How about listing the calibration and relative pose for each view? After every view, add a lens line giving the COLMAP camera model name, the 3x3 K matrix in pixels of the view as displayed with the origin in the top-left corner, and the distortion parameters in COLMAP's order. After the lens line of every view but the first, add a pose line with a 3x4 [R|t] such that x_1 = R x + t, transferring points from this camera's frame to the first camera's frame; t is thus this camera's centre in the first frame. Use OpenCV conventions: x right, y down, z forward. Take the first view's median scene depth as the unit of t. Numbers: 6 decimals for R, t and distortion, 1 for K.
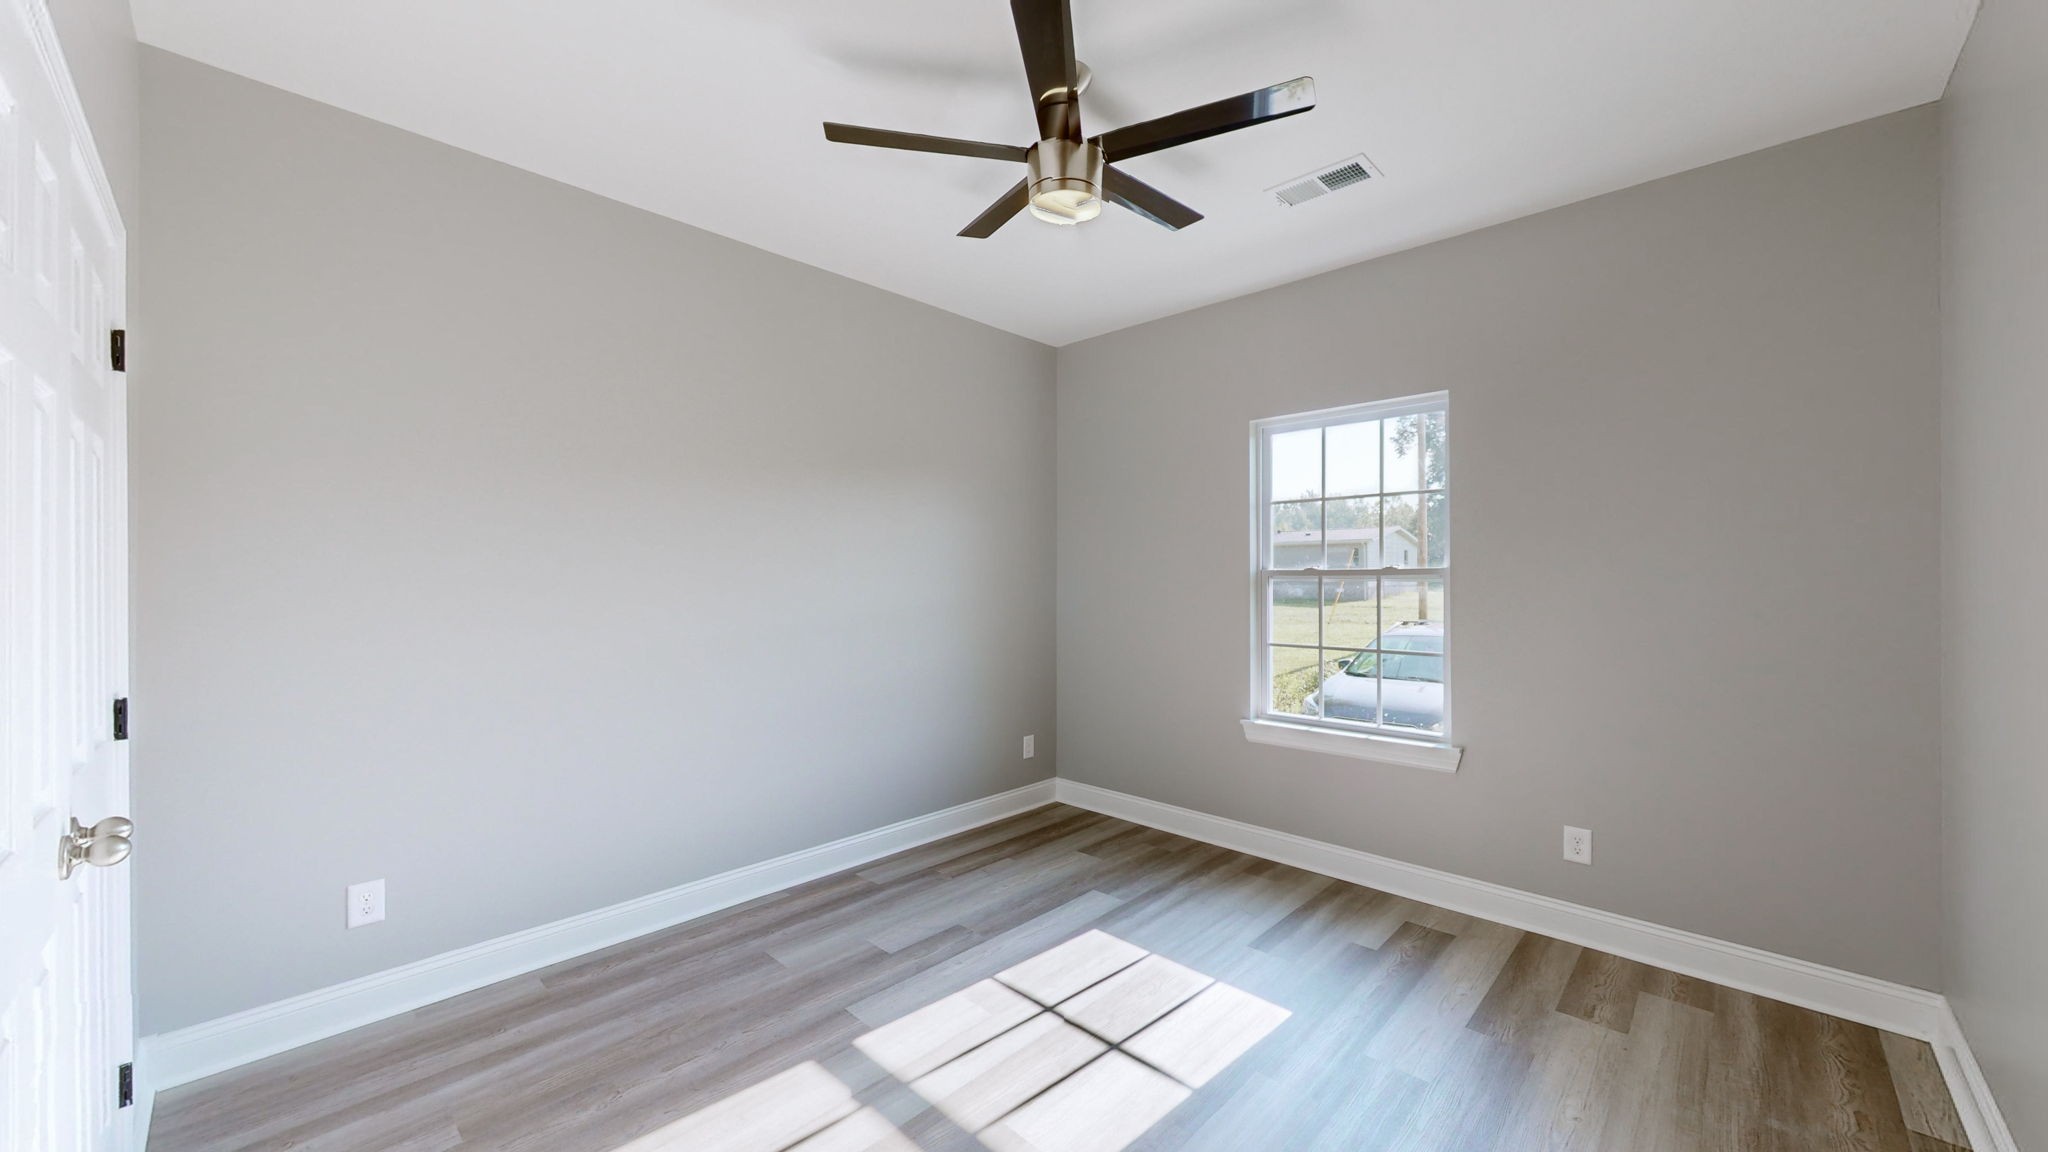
lens RADIAL K [[752.2, 0, 1008.7], [0, 752.2, 578.2], [0, 0, 1]] dist [-0.002459, -0.000252]
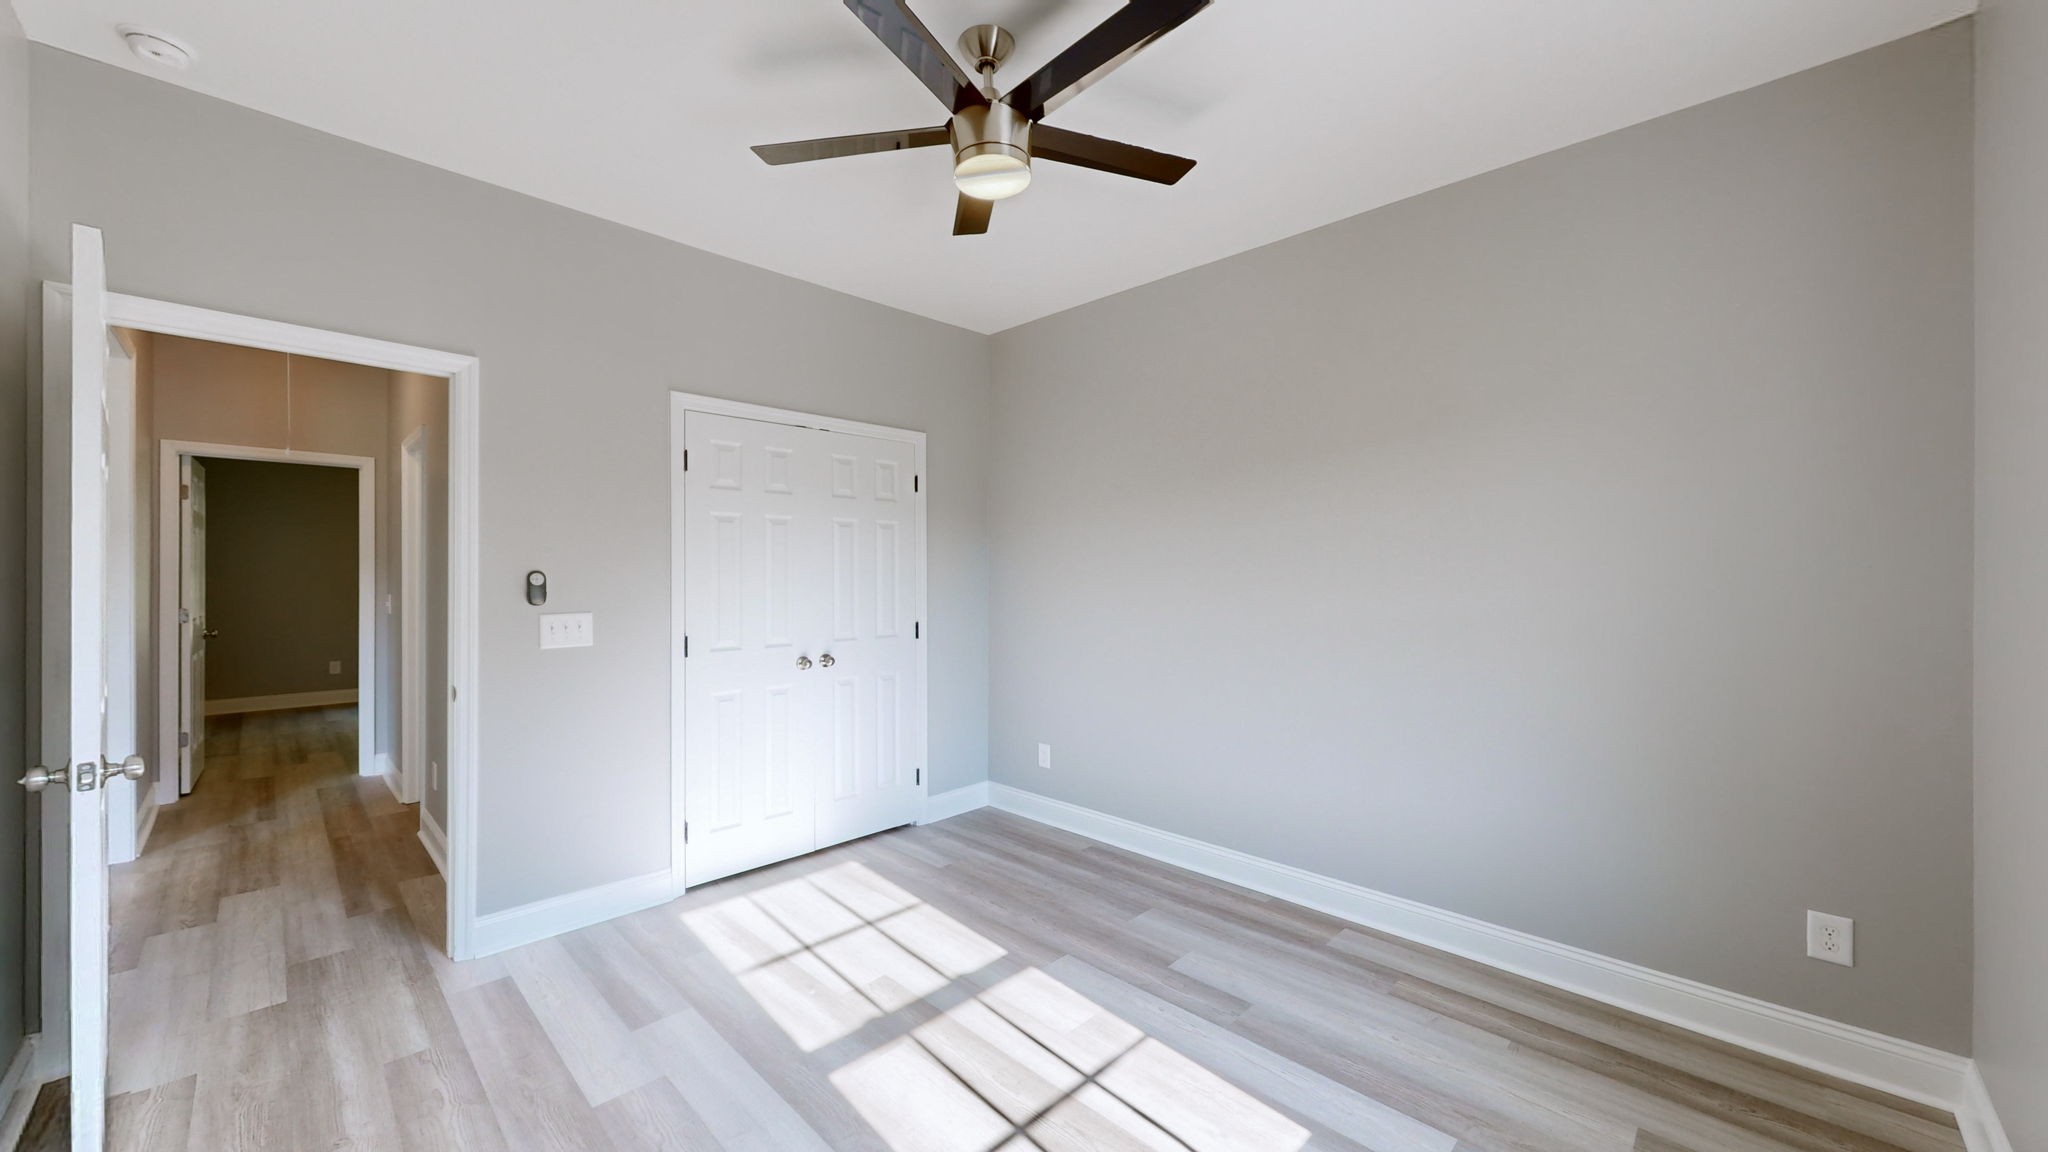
lens RADIAL K [[752.2, 0, 1017.0], [0, 752.2, 566.3], [0, 0, 1]] dist [-0.002459, -0.000252]
pose [[-0.004197, -0.005213, -0.999978, 0.767864], [-0.000154, 0.999986, -0.005213, -0.004906], [0.999991, 0.000132, -0.004198, 0.776016]]
